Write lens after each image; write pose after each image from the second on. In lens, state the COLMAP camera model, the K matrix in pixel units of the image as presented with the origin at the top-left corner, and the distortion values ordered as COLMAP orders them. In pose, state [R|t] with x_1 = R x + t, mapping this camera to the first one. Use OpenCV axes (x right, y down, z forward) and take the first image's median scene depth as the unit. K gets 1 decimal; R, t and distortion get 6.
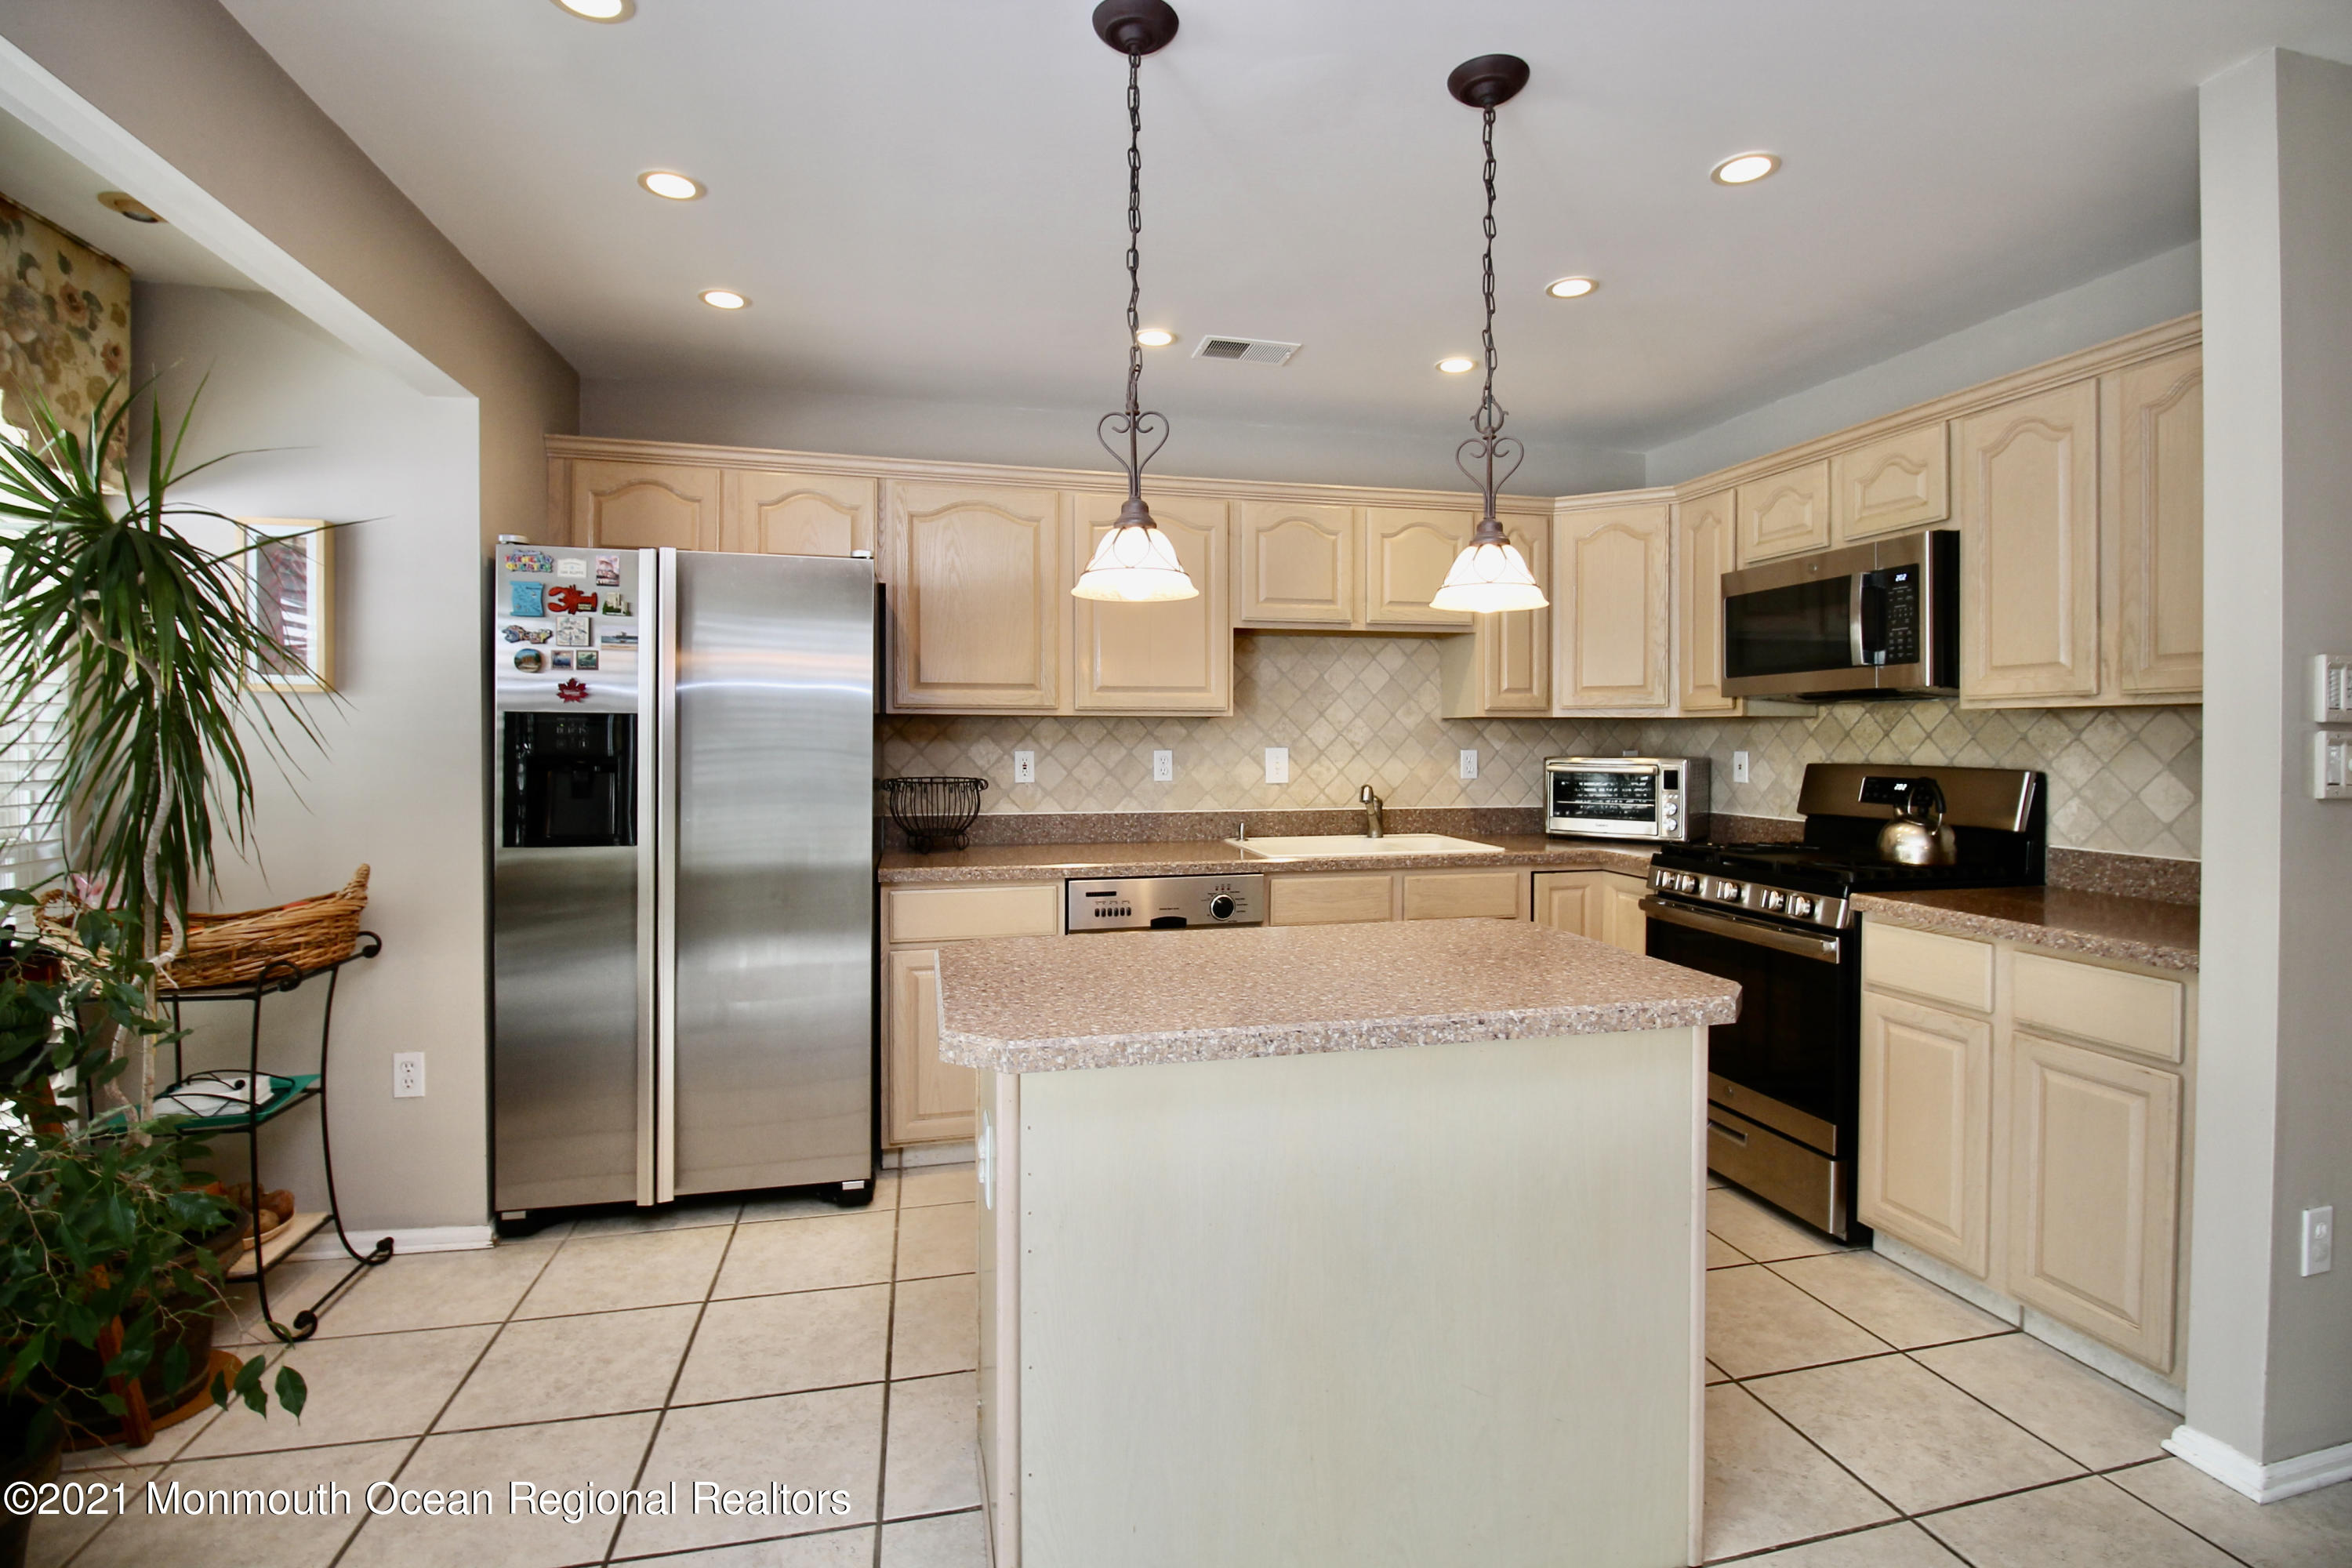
lens RADIAL K [[1117.8, 0, 1191.7], [0, 1117.8, 759.9], [0, 0, 1]] dist [-0.016658, -0.003988]
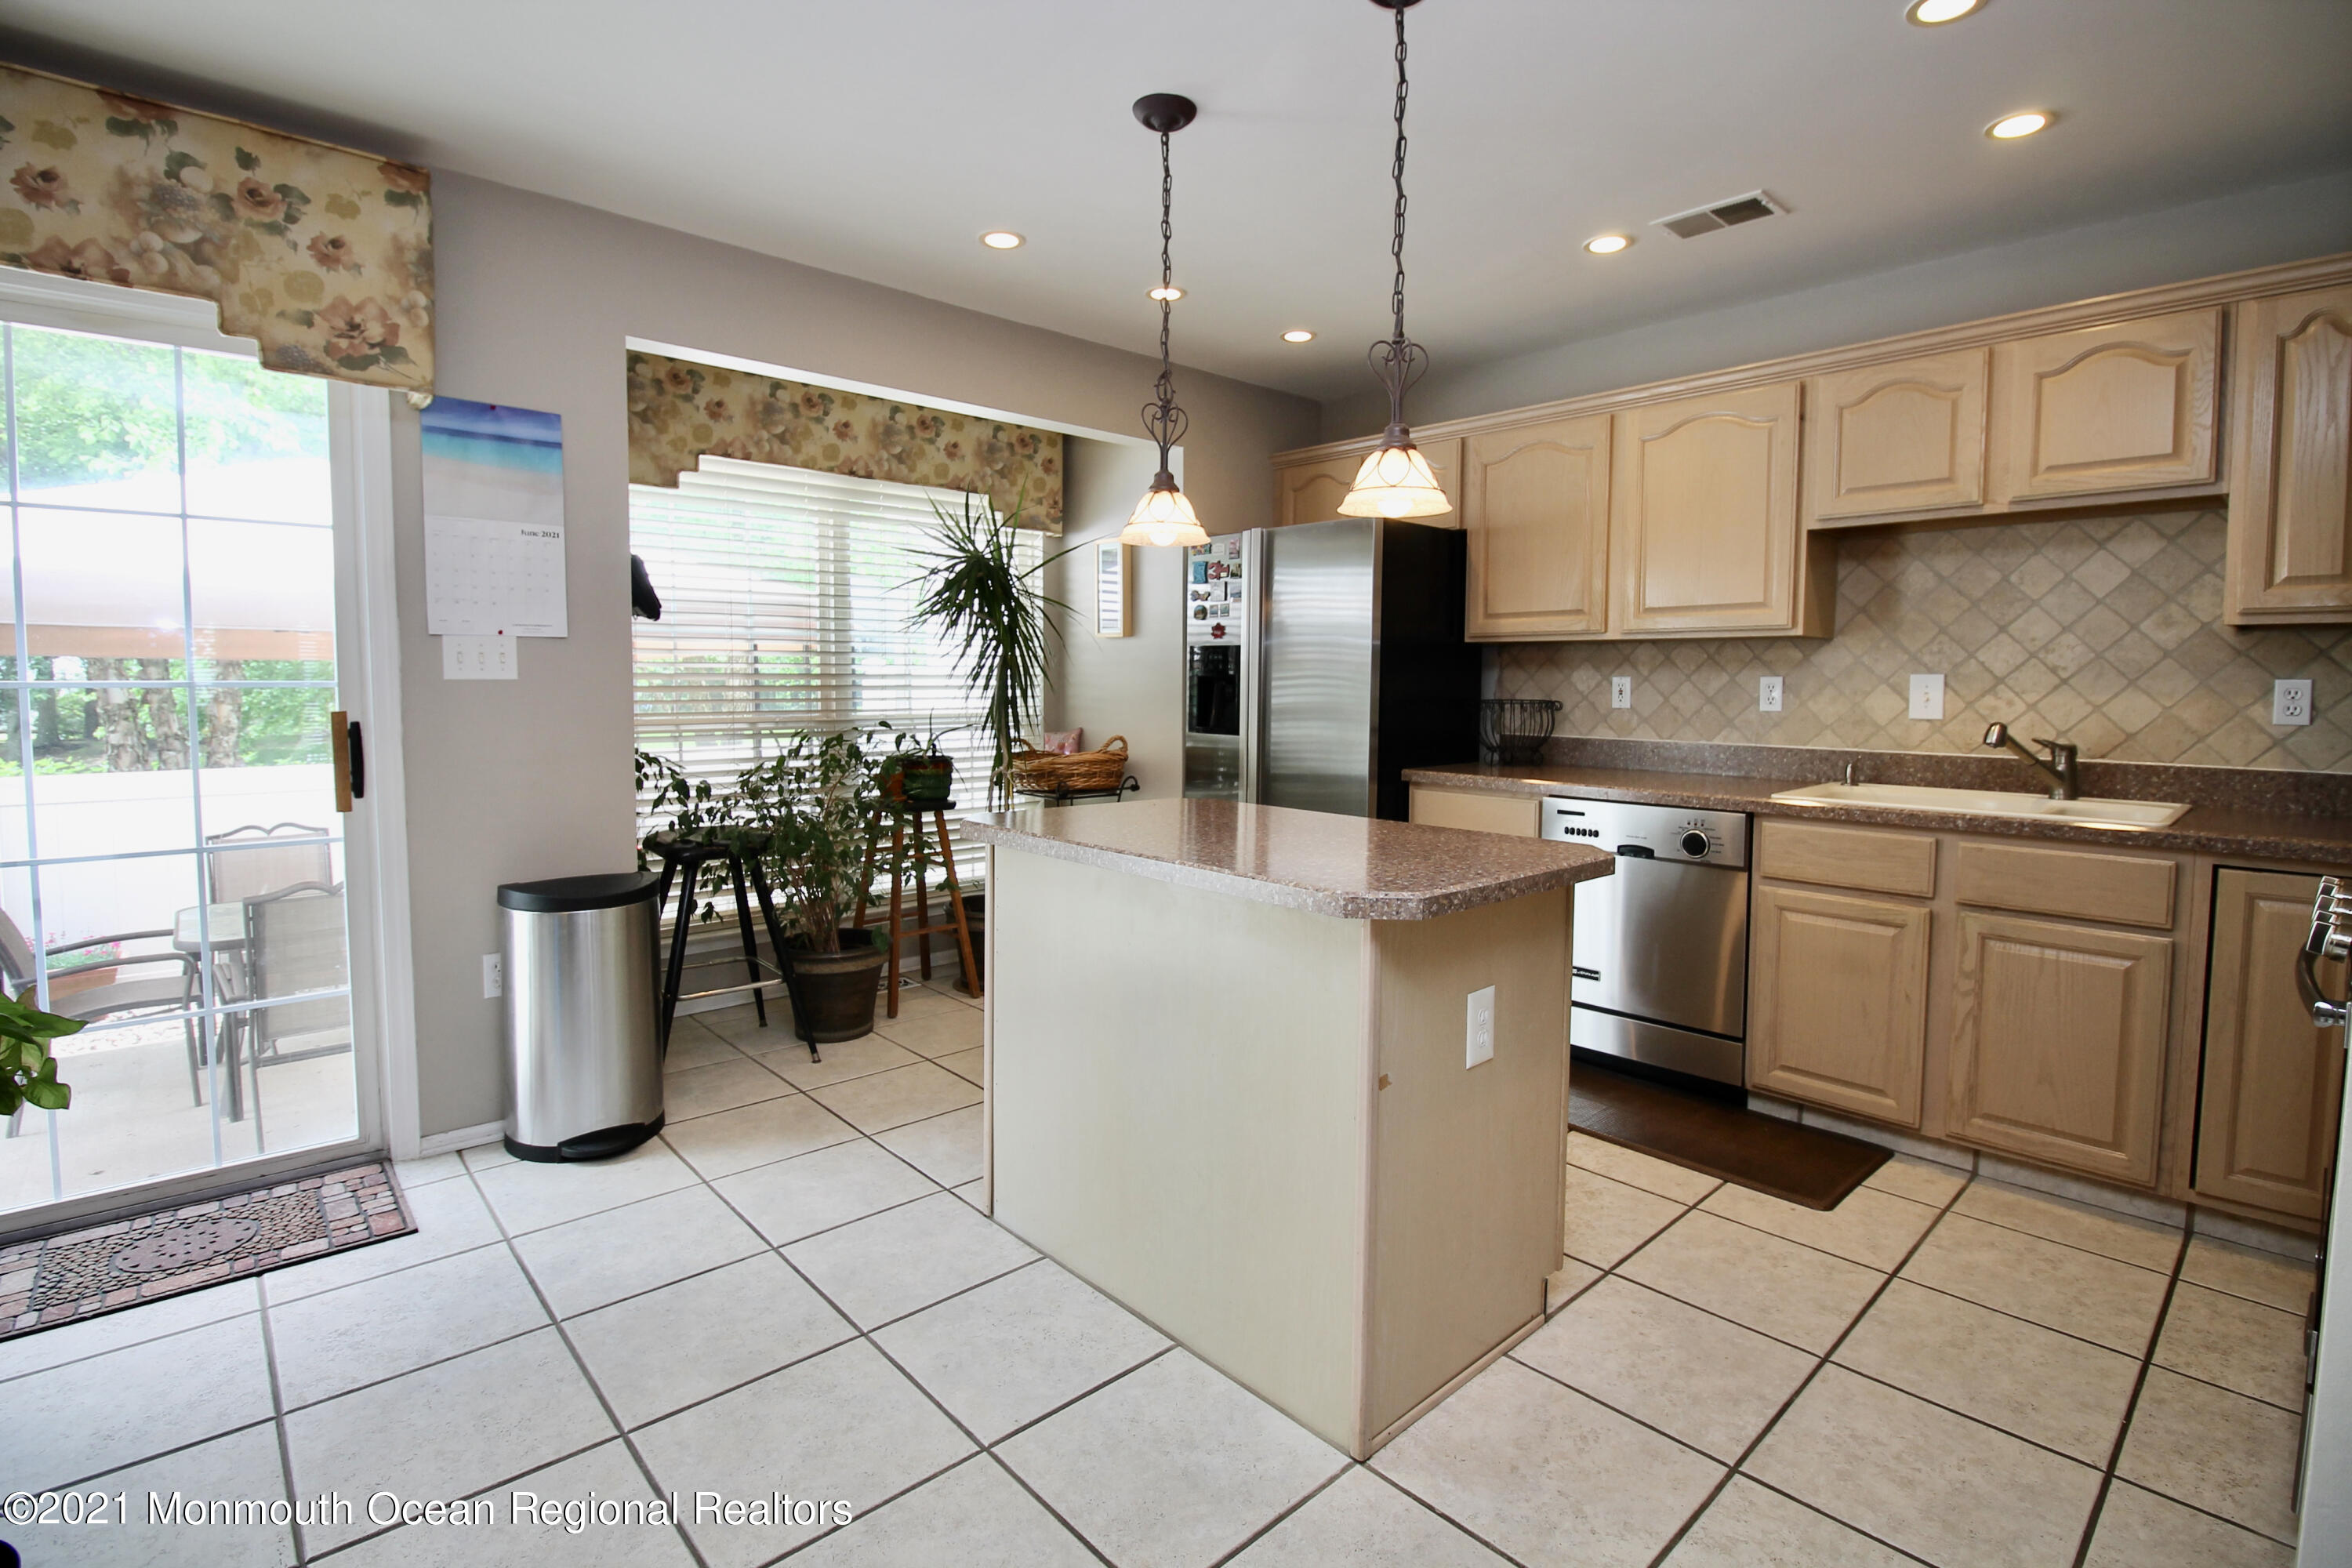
lens RADIAL K [[1117.8, 0, 1173.8], [0, 1117.8, 758.3], [0, 0, 1]] dist [-0.016658, -0.003988]
pose [[0.460516, 0.062627, -0.885439, 0.548621], [-0.025853, 0.998031, 0.057144, 0.018193], [0.887275, -0.003424, 0.461229, 0.175478]]
